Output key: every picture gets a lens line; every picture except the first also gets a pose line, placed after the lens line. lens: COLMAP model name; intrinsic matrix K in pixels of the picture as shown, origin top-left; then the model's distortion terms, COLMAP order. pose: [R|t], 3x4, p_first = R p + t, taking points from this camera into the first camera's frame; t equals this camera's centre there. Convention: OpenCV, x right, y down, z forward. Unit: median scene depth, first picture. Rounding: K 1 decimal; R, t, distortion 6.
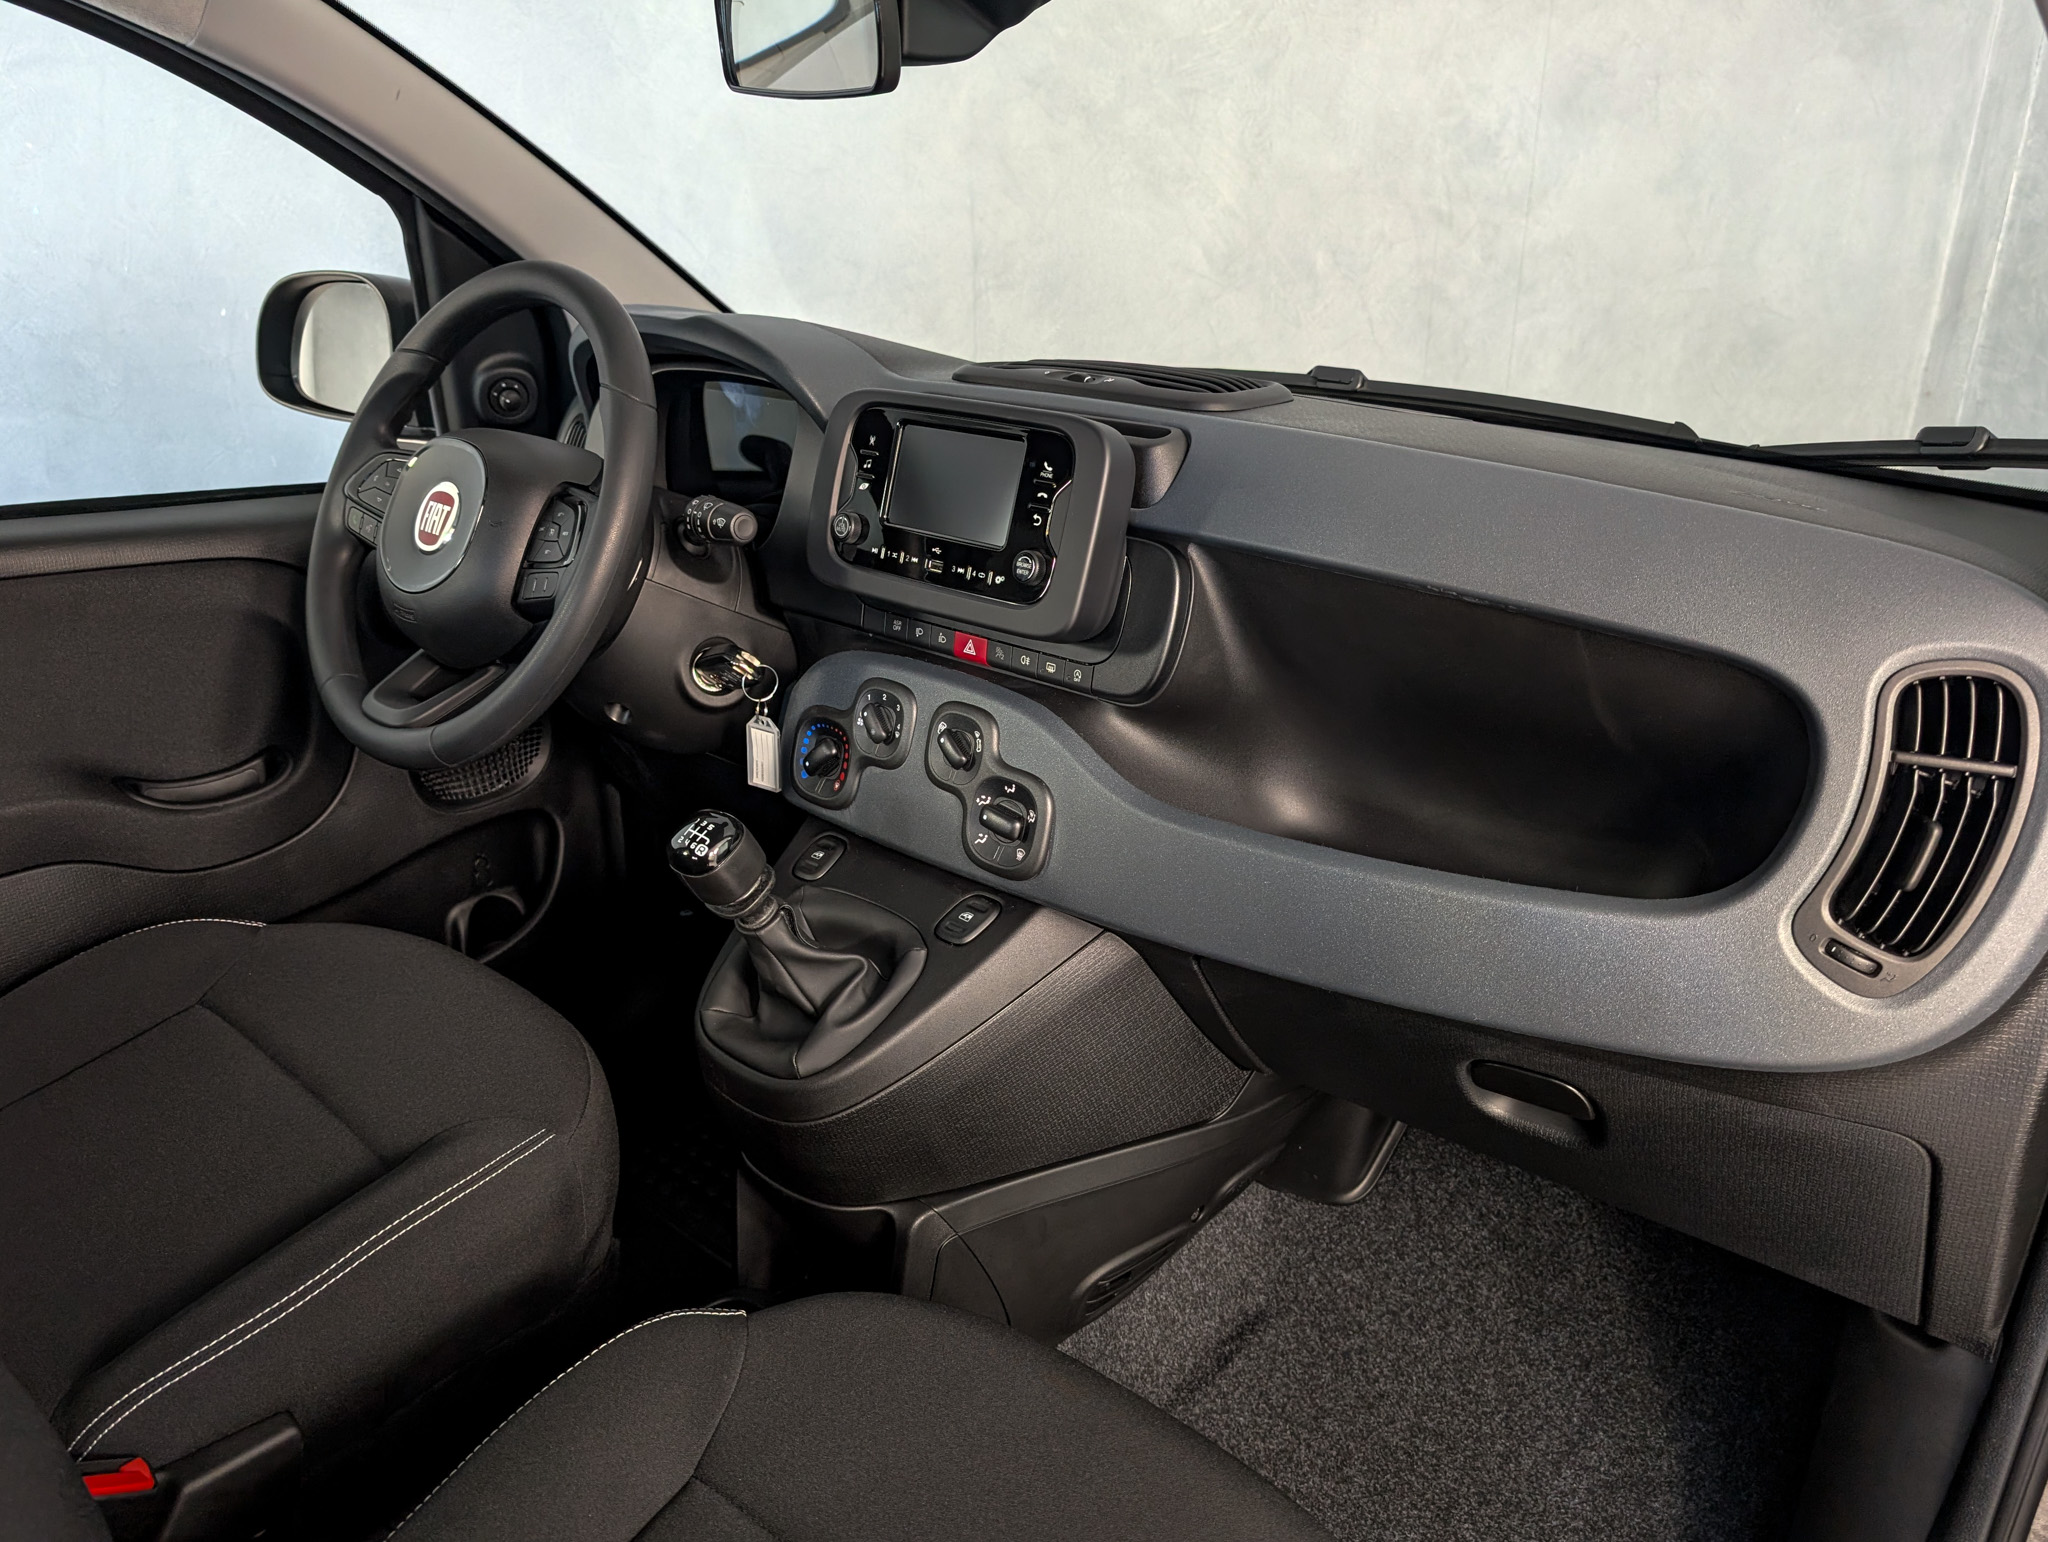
lens RADIAL K [[1422.8, 0, 1024.0], [0, 1422.8, 771.0], [0, 0, 1]] dist [0.003199, 0.003358]
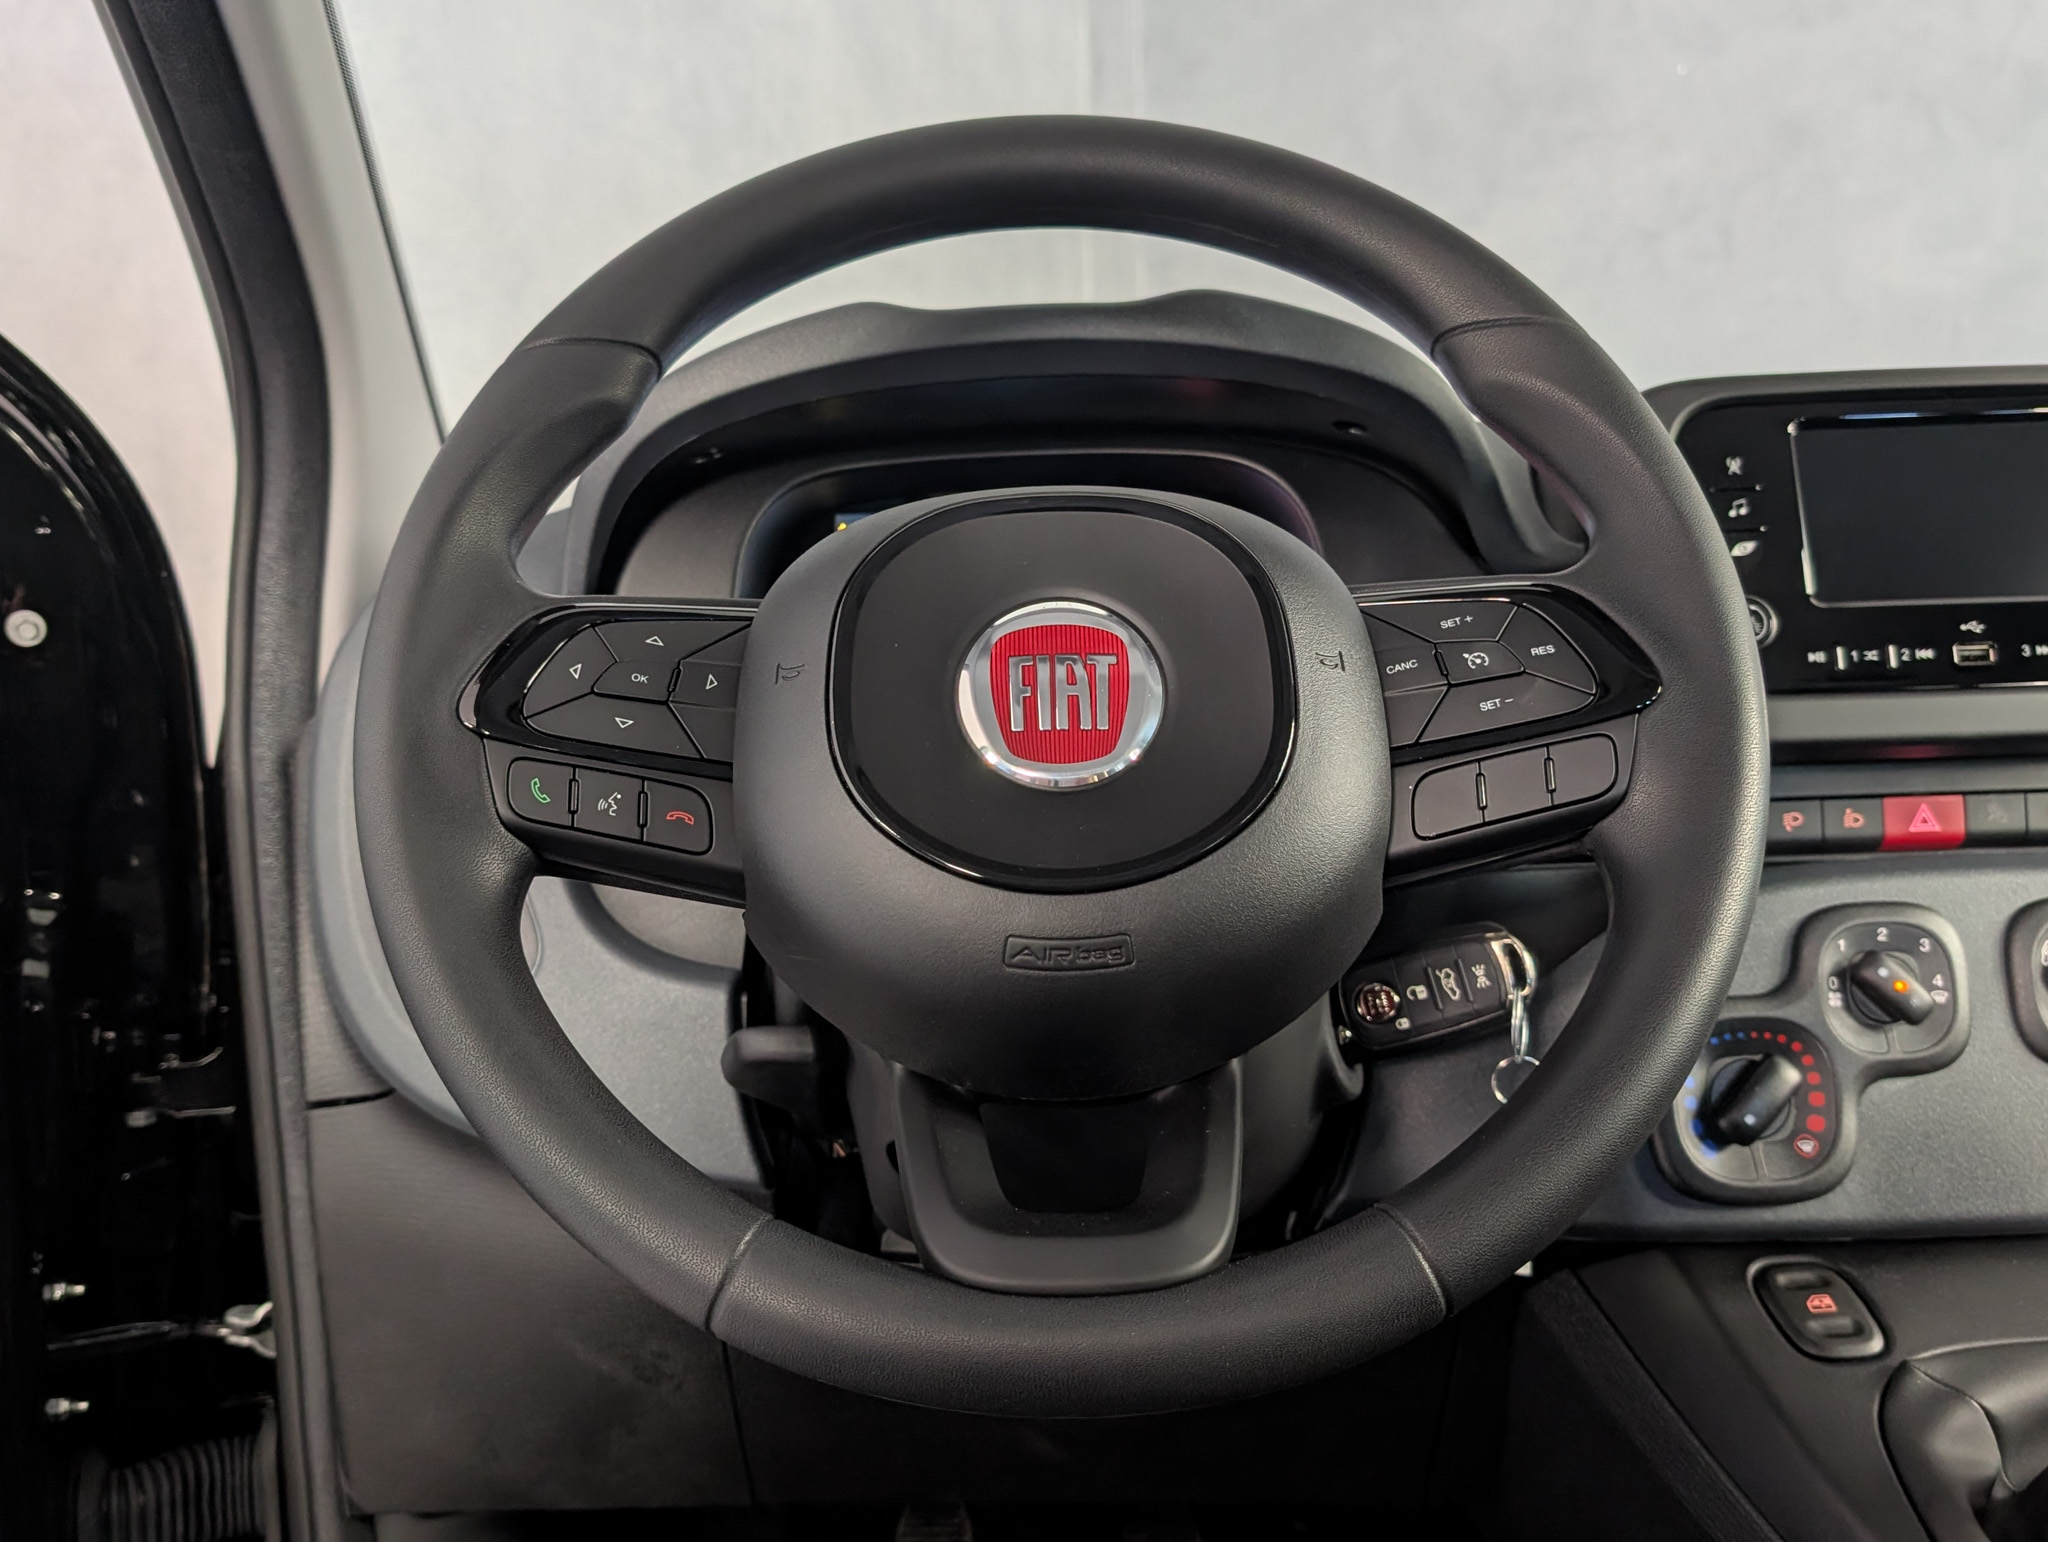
lens RADIAL K [[1788.5, 0, 1024.0], [0, 1788.5, 771.0], [0, 0, 1]] dist [0.015660, -0.054534]
pose [[0.755188, -0.112755, 0.645738, -0.673283], [0.283794, 0.944227, -0.167020, -0.080277], [-0.590891, 0.309388, 0.745068, 0.630681]]
